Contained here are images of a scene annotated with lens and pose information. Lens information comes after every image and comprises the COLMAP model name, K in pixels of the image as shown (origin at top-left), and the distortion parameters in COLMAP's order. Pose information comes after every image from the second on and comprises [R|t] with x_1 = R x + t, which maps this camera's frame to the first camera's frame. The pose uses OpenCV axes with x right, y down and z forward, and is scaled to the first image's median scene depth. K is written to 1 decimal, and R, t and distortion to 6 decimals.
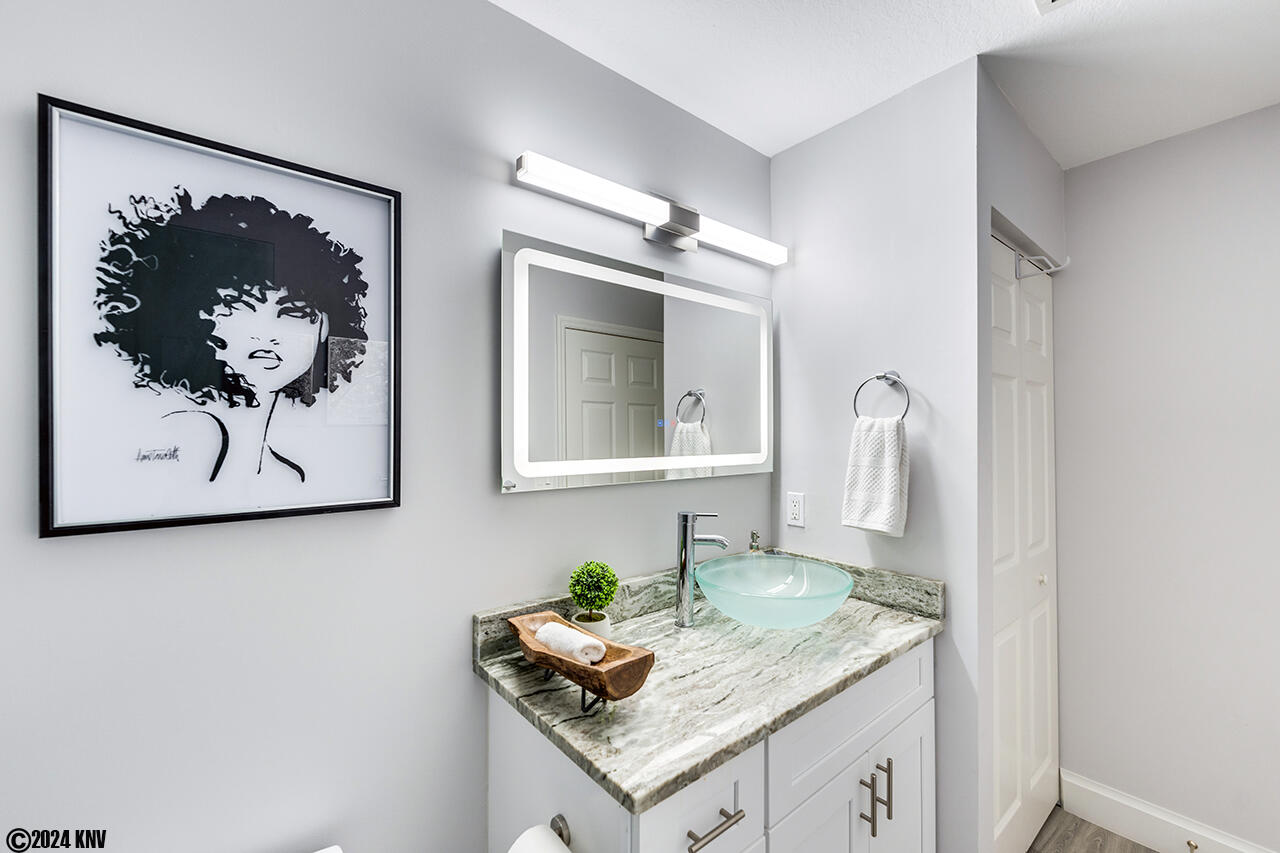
lens RADIAL K [[513.8, 0, 650.0], [0, 513.8, 428.0], [0, 0, 1]] dist [-0.002350, -0.000285]
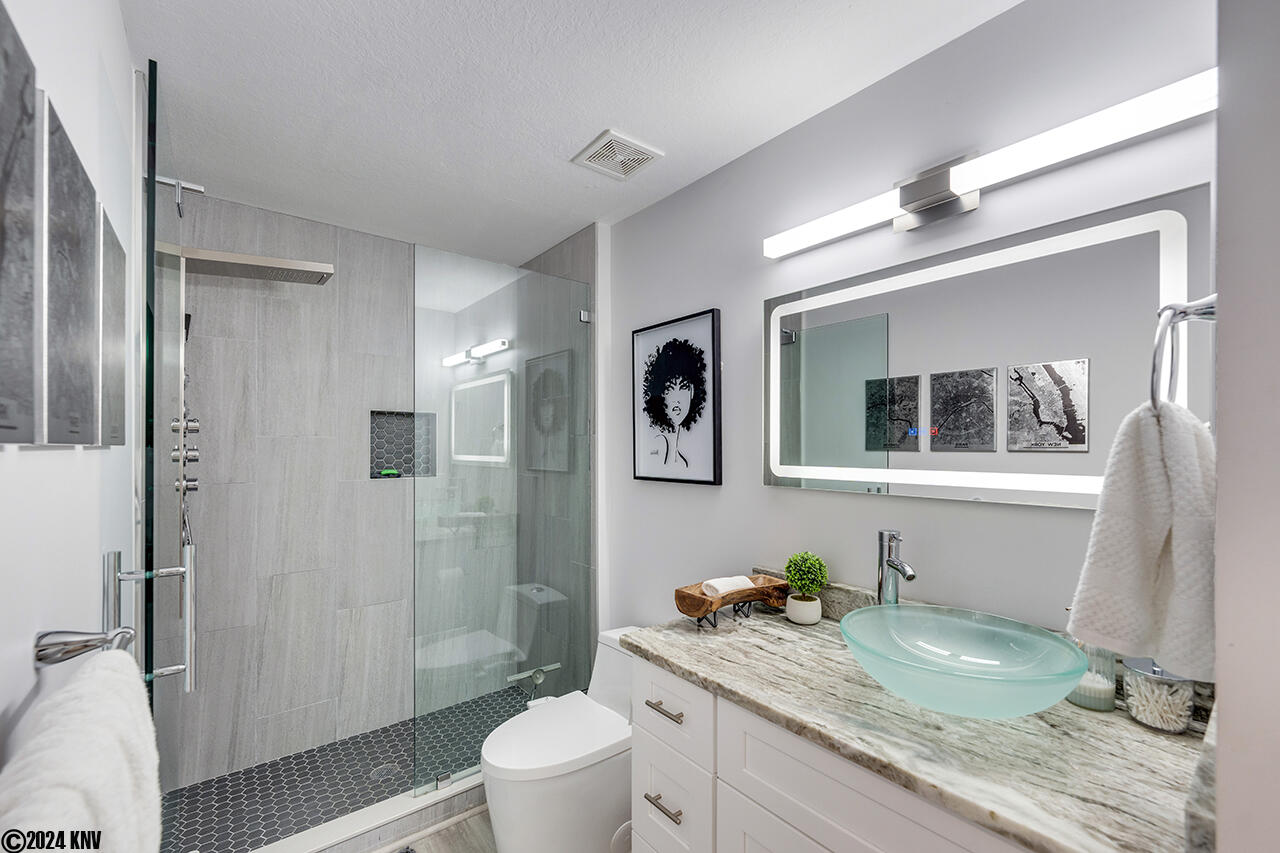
lens RADIAL K [[527.1, 0, 648.2], [0, 527.1, 434.6], [0, 0, 1]] dist [0.000674, -0.000317]
pose [[-0.005300, -0.019695, -0.999792, 1.452665], [0.011969, 0.999733, -0.019757, 0.012612], [0.999914, -0.012072, -0.005063, 0.845386]]
